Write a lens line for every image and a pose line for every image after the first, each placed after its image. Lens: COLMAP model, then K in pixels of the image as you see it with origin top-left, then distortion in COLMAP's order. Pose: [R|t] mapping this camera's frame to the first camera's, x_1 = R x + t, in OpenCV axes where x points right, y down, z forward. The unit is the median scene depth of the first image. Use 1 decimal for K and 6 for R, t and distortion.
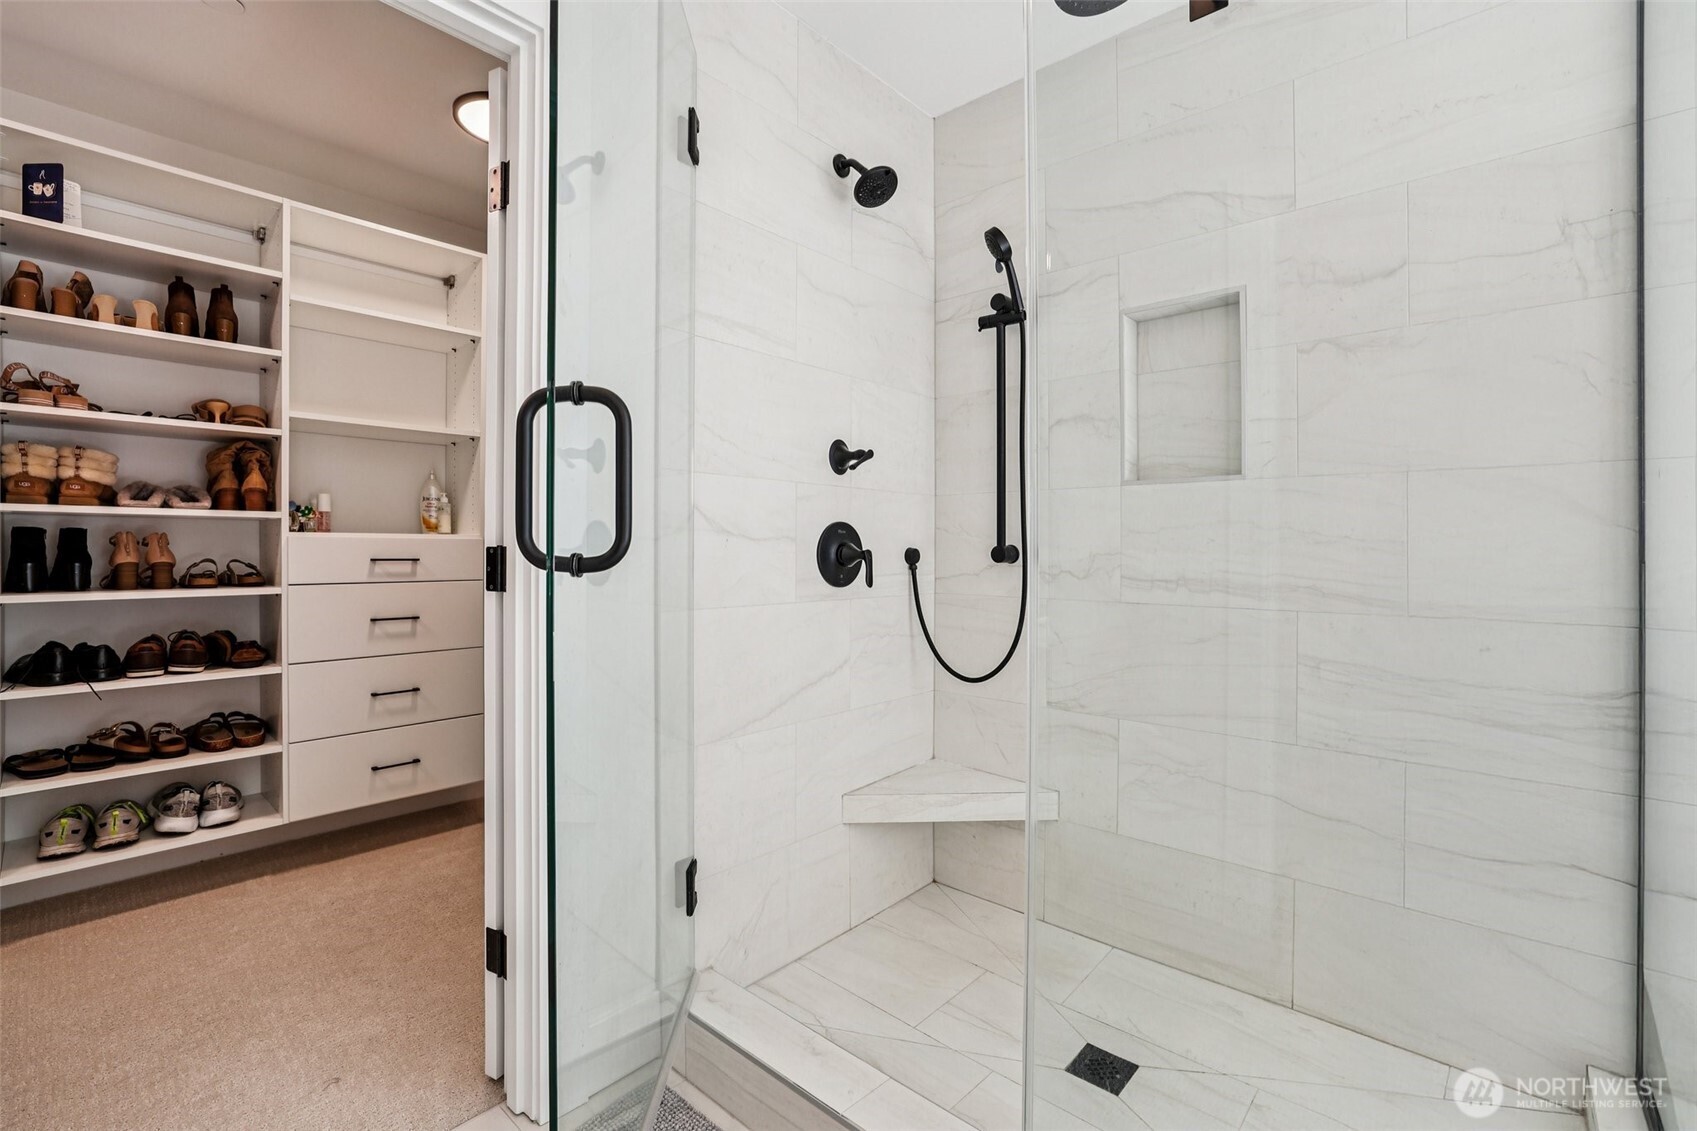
lens RADIAL K [[754.6, 0, 847.1], [0, 754.6, 558.6], [0, 0, 1]] dist [-0.034171, 0.014180]
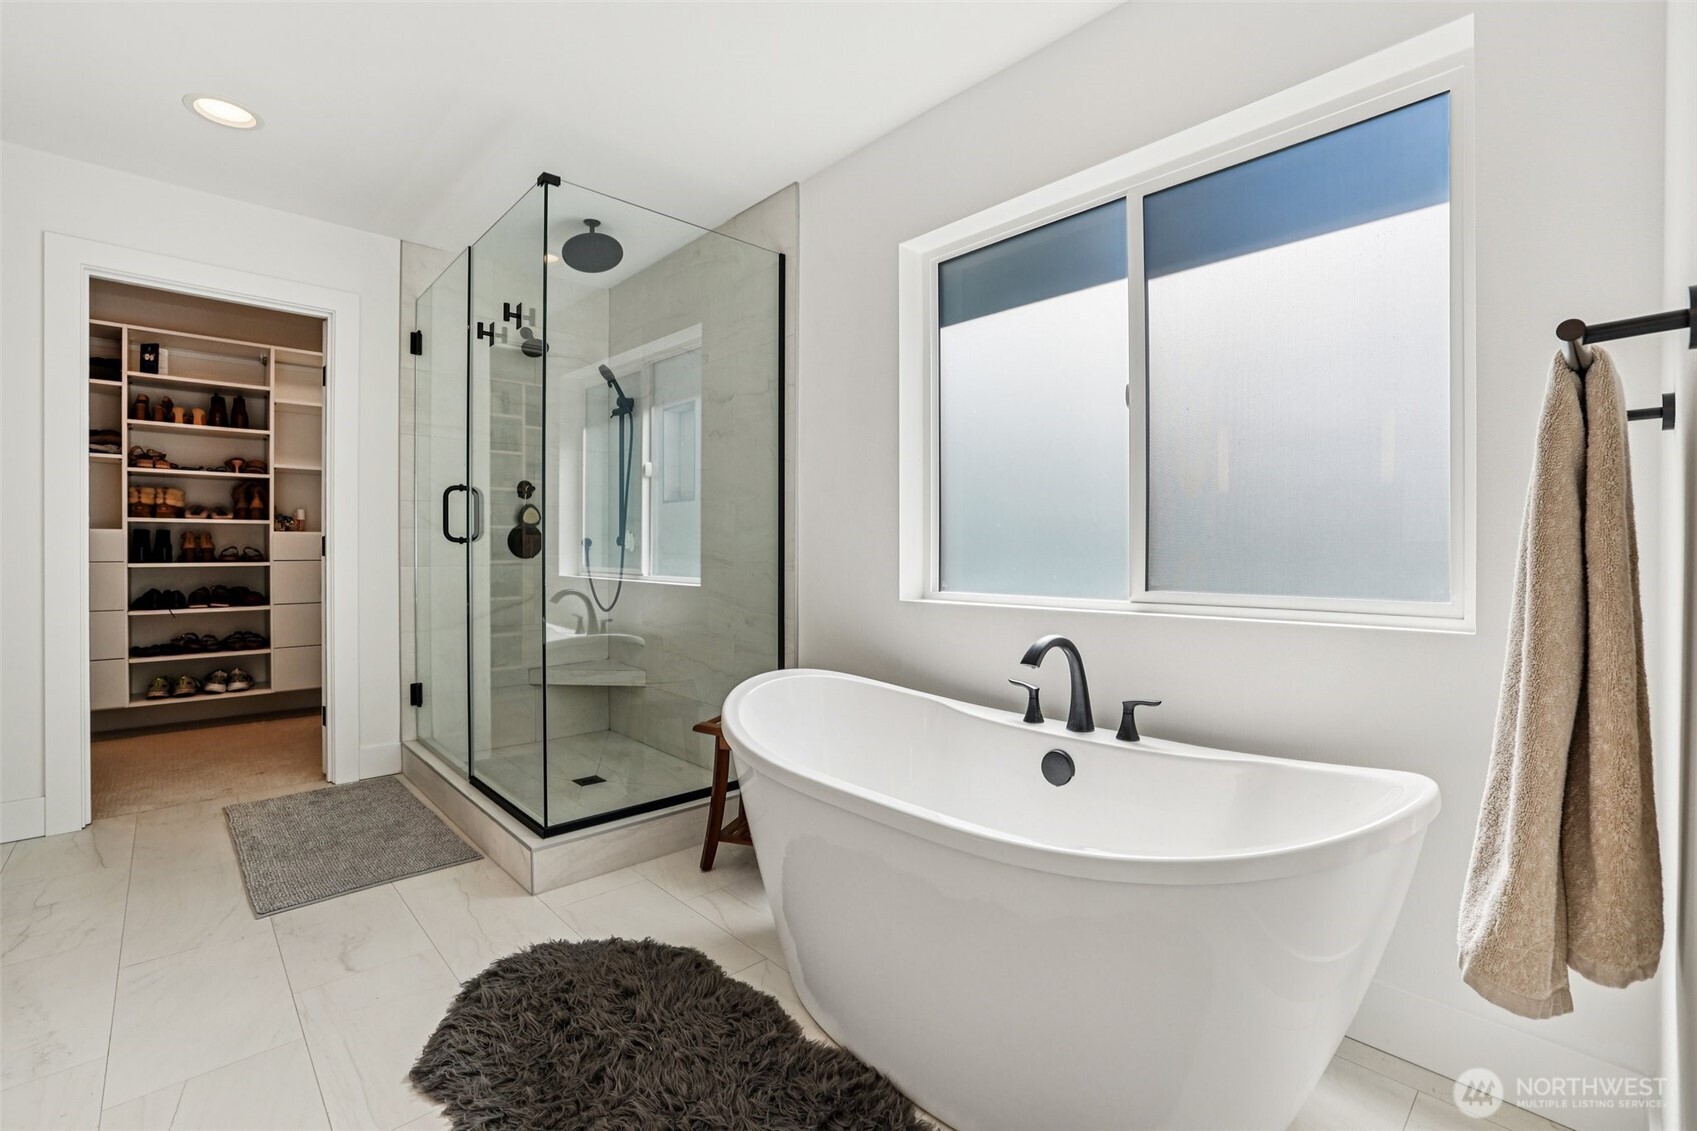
lens RADIAL K [[738.5, 0, 854.6], [0, 738.5, 557.2], [0, 0, 1]] dist [-0.020904, 0.000181]
pose [[0.996462, -0.005103, -0.083895, 0.858169], [0.004985, 0.999986, -0.001616, 0.039880], [0.083902, 0.001192, 0.996473, -0.690422]]
